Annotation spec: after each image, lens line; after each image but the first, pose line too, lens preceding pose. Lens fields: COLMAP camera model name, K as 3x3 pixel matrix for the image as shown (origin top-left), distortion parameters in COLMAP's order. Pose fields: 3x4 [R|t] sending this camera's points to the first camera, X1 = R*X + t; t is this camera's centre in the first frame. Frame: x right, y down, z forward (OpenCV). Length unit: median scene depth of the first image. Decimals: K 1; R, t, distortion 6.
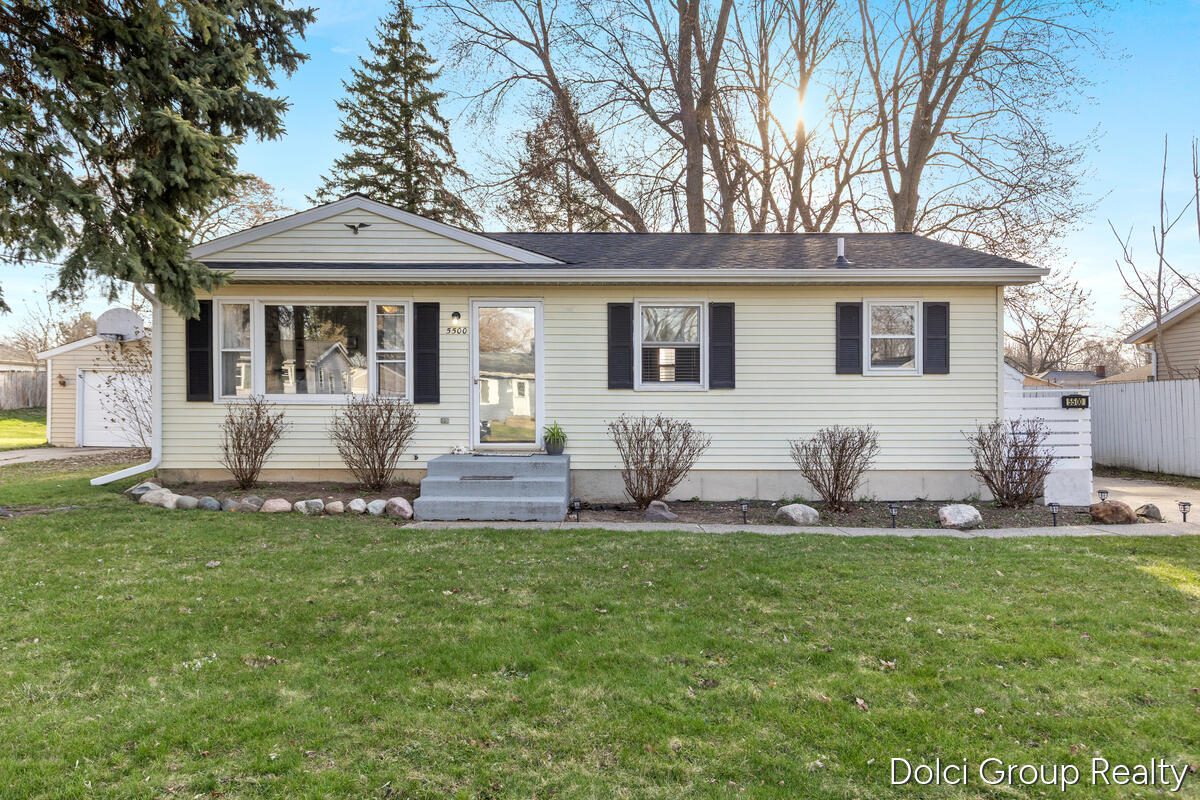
lens RADIAL K [[767.5, 0, 600.0], [0, 767.5, 400.0], [0, 0, 1]] dist [0.001591, 0.000315]
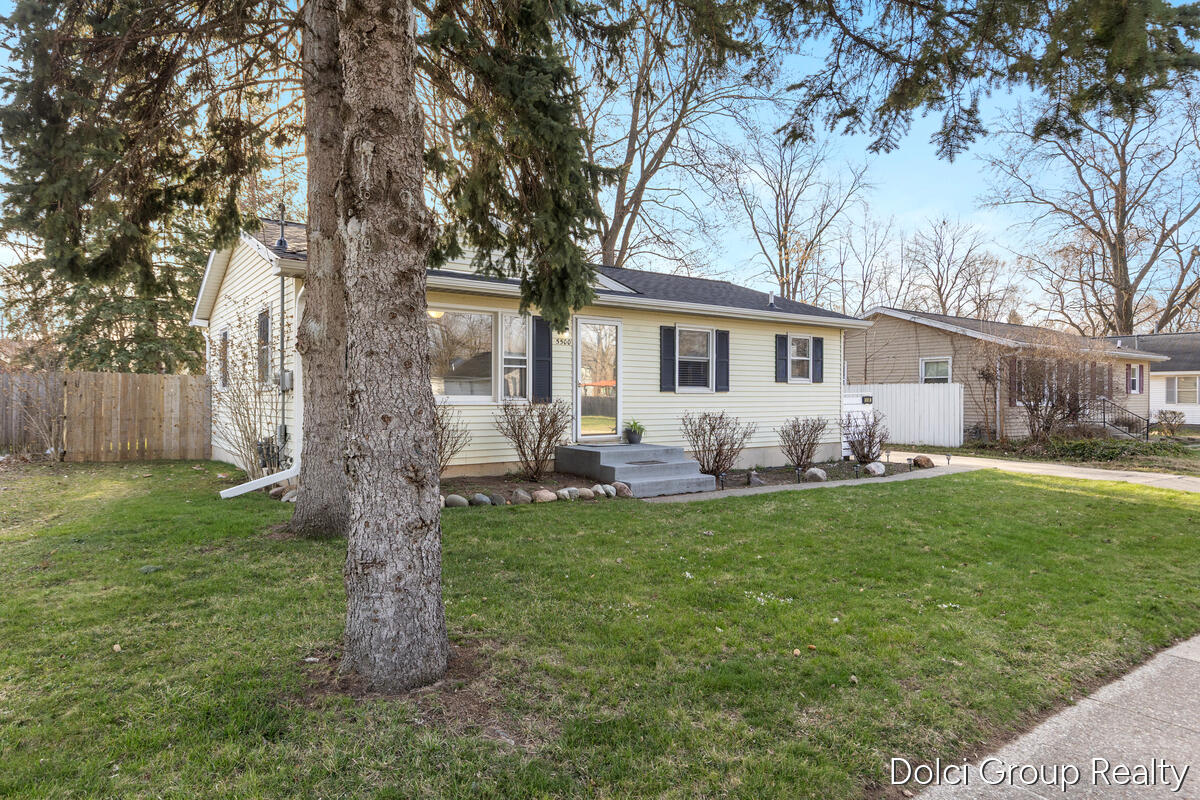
lens RADIAL K [[709.3, 0, 600.0], [0, 709.3, 400.0], [0, 0, 1]] dist [-0.000485, -0.000019]
pose [[0.815504, -0.003391, 0.578741, -0.770359], [-0.000124, 0.999982, 0.006033, -0.007386], [-0.578751, -0.004991, 0.815489, 0.075870]]
